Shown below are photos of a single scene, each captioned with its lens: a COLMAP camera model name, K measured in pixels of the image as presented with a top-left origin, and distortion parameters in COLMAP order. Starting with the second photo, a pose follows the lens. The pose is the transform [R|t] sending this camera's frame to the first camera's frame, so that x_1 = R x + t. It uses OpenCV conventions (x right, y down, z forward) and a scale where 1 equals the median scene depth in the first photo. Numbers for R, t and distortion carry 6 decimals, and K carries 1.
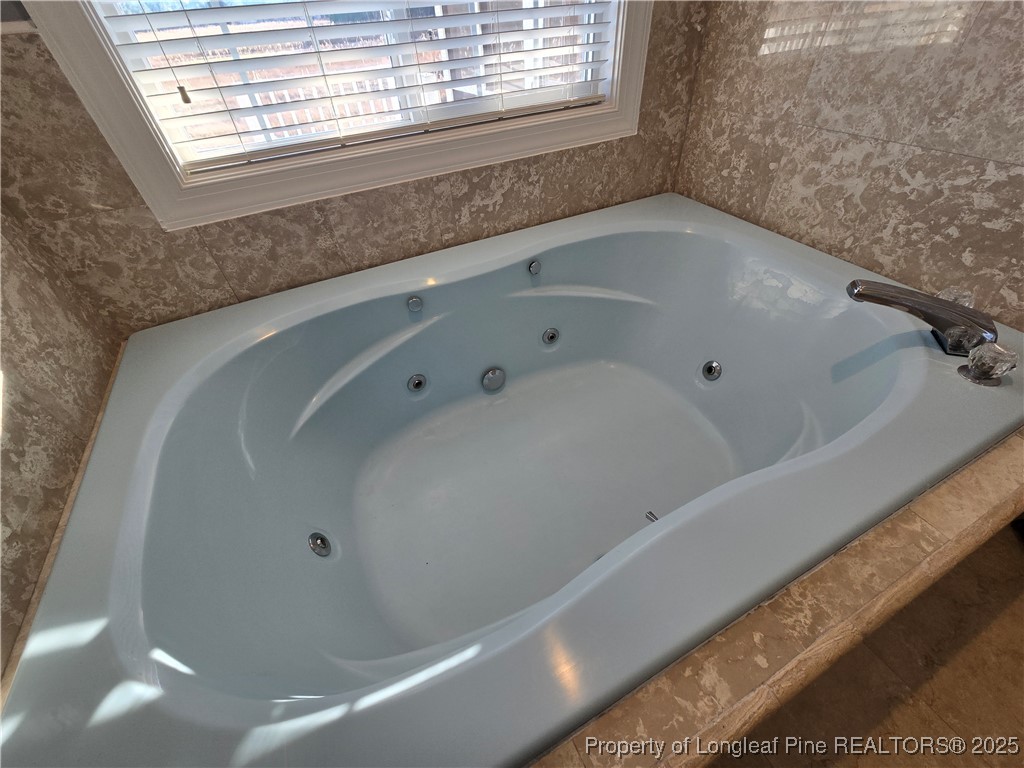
lens RADIAL K [[418.6, 0, 511.6], [0, 418.6, 383.2], [0, 0, 1]] dist [0.000545, 0.000786]
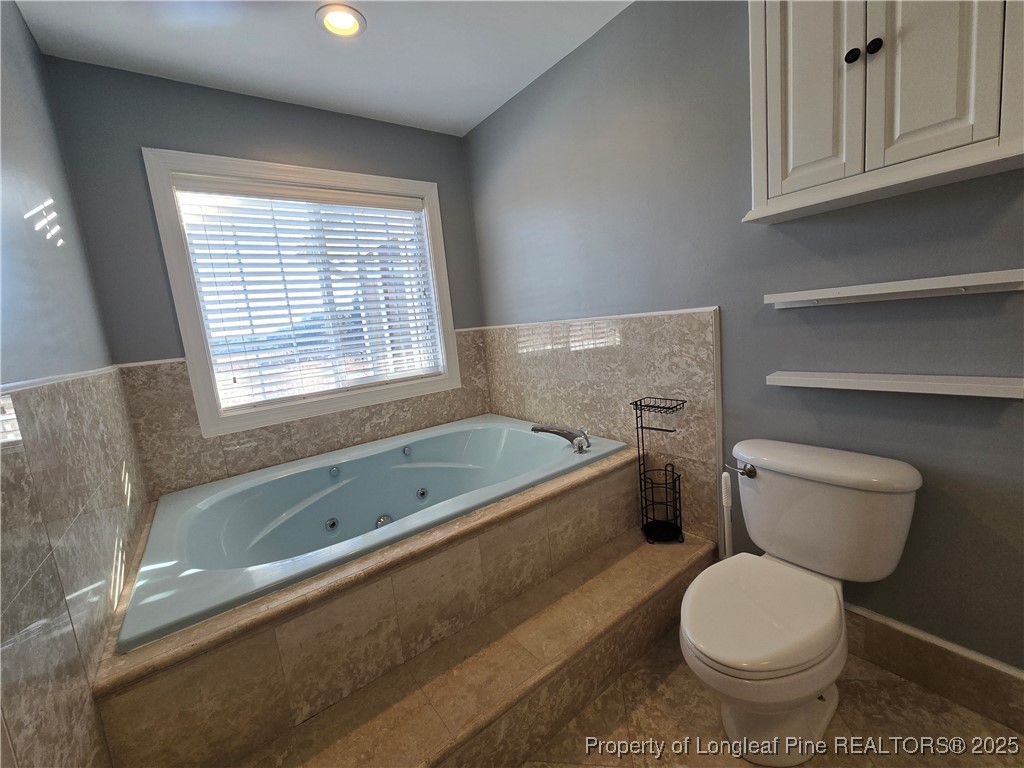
lens RADIAL K [[418.6, 0, 511.1], [0, 418.6, 382.9], [0, 0, 1]] dist [0.000545, 0.000786]
pose [[0.983257, -0.064959, 0.170253, 0.223013], [0.150940, 0.813782, -0.561228, 0.605227], [-0.102092, 0.577529, 0.809961, -0.720011]]
